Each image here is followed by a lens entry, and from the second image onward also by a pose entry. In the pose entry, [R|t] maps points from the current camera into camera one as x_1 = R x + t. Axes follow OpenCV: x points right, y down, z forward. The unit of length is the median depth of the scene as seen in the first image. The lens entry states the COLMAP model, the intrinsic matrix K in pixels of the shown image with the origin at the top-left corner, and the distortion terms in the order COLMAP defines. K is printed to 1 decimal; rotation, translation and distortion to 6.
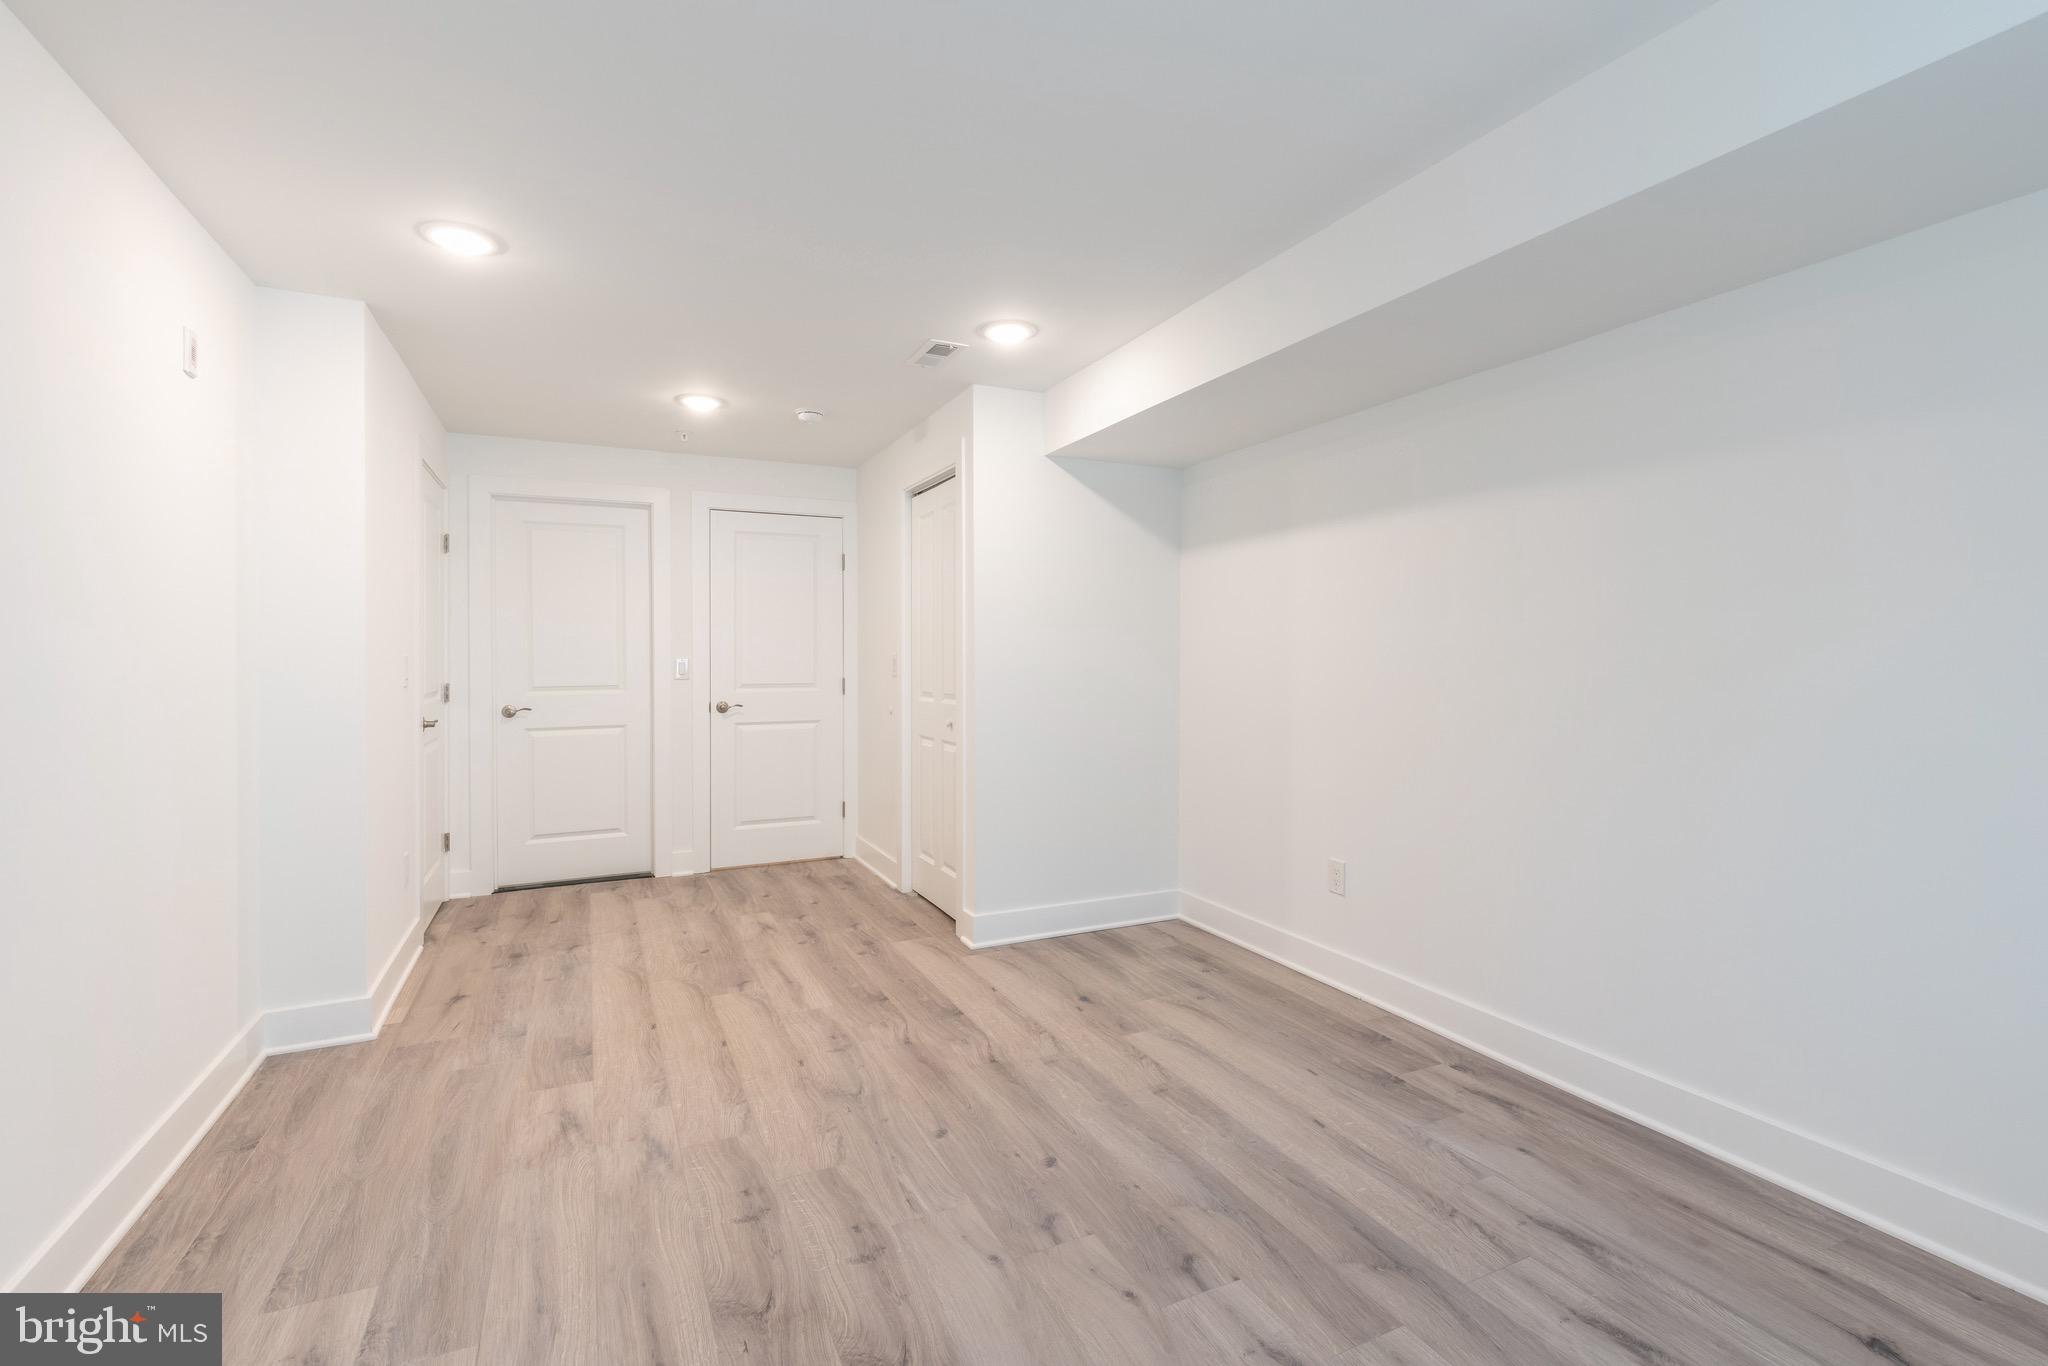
lens RADIAL K [[917.1, 0, 1026.5], [0, 917.1, 676.5], [0, 0, 1]] dist [0.005172, 0.000255]
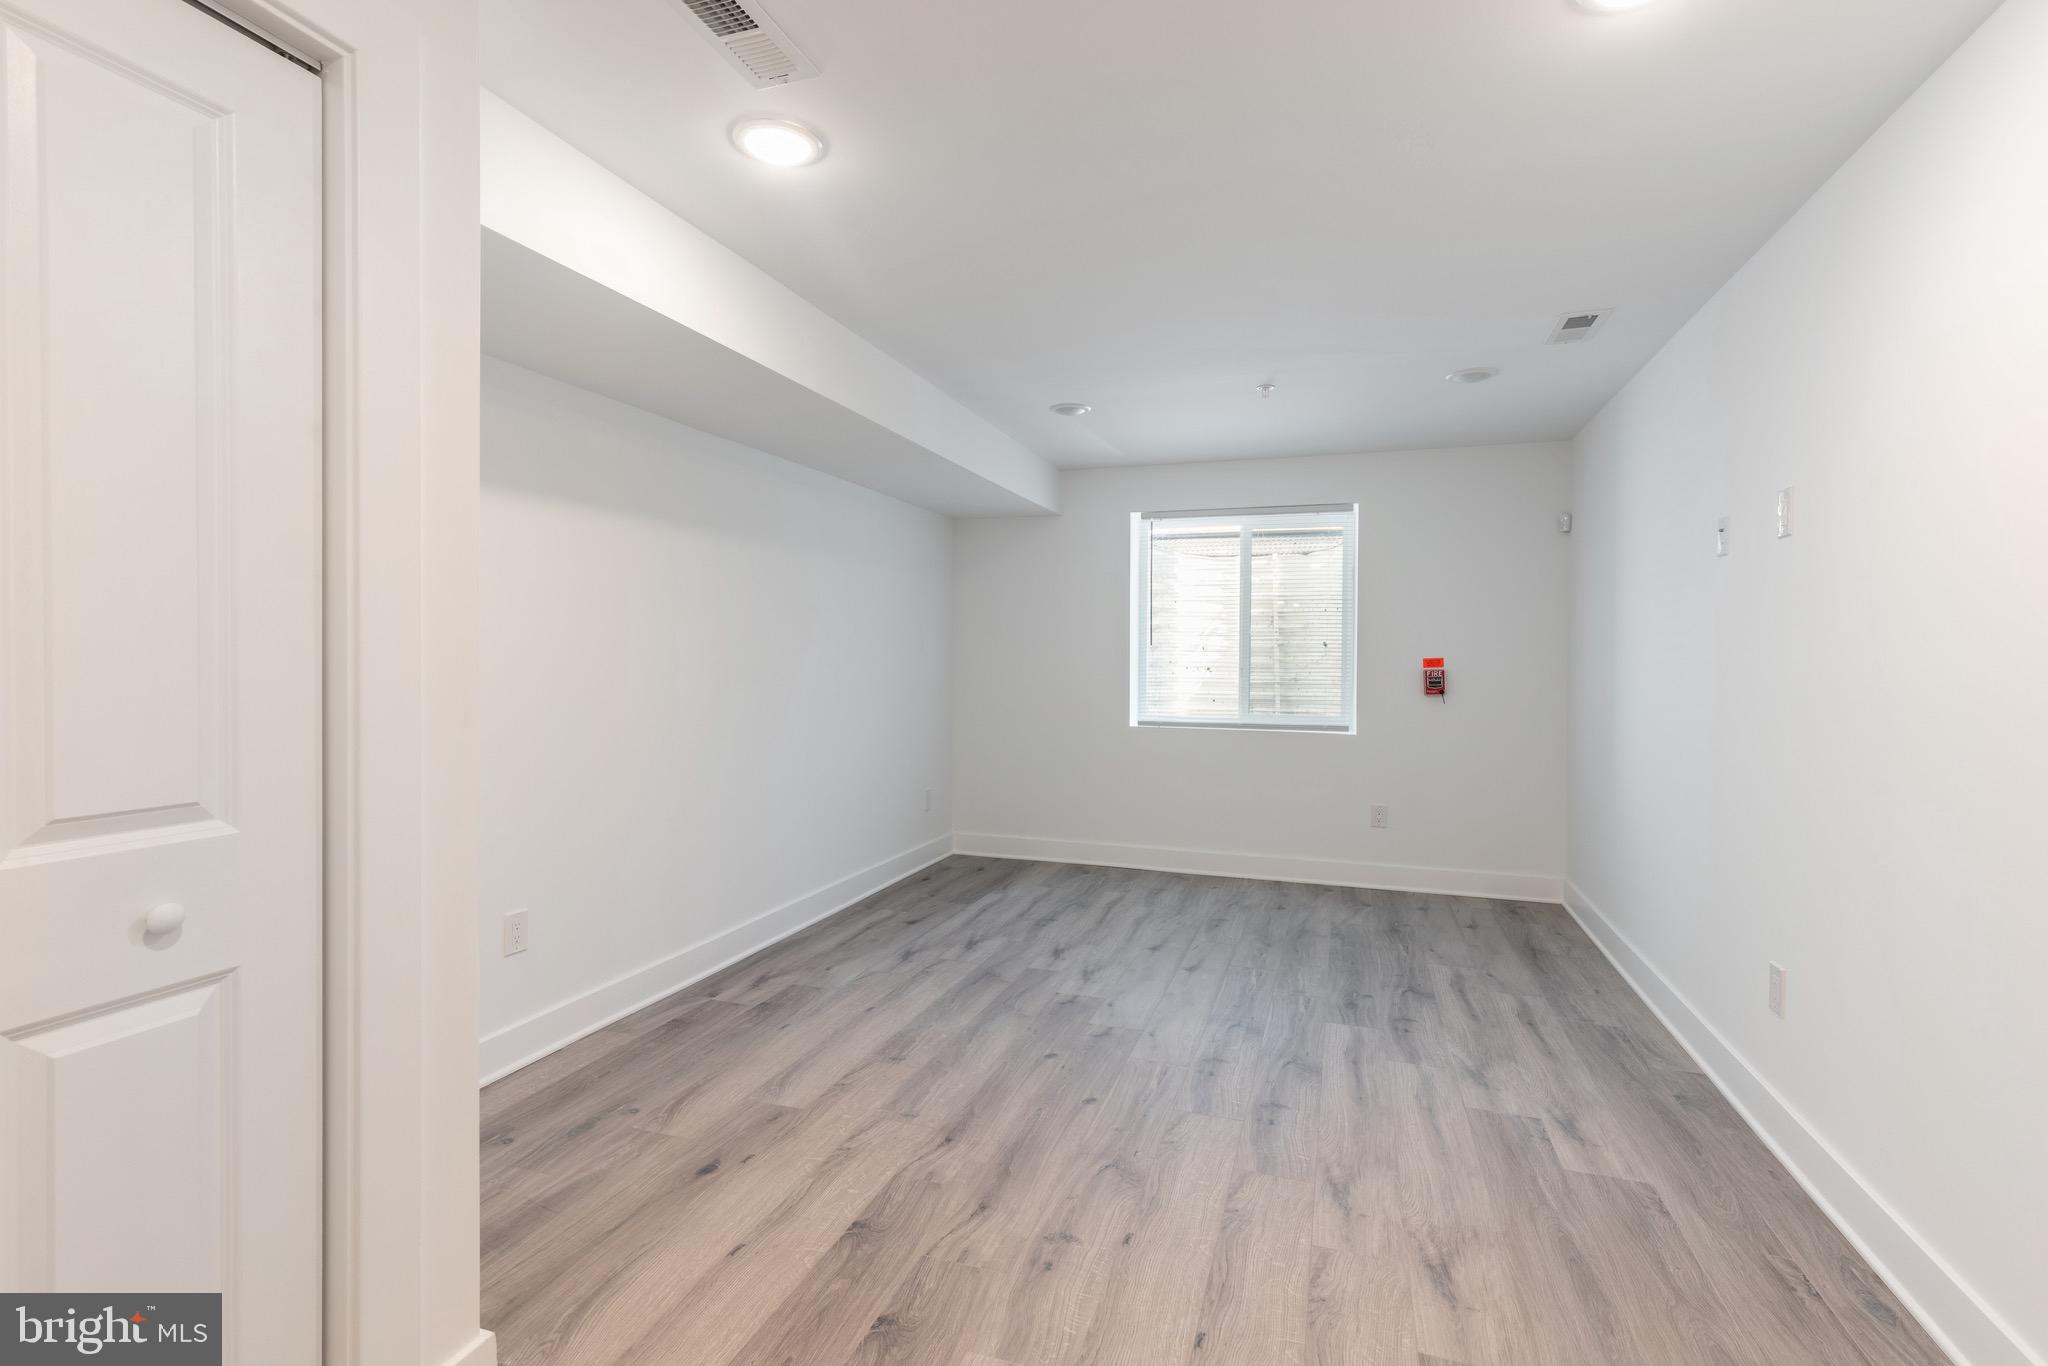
lens RADIAL K [[917.1, 0, 1026.5], [0, 917.1, 676.5], [0, 0, 1]] dist [0.005172, 0.000255]
pose [[-0.708289, -0.017528, 0.705704, -0.824752], [0.011340, 0.999280, 0.036202, -0.050438], [-0.705831, 0.033644, -0.707581, 1.858629]]
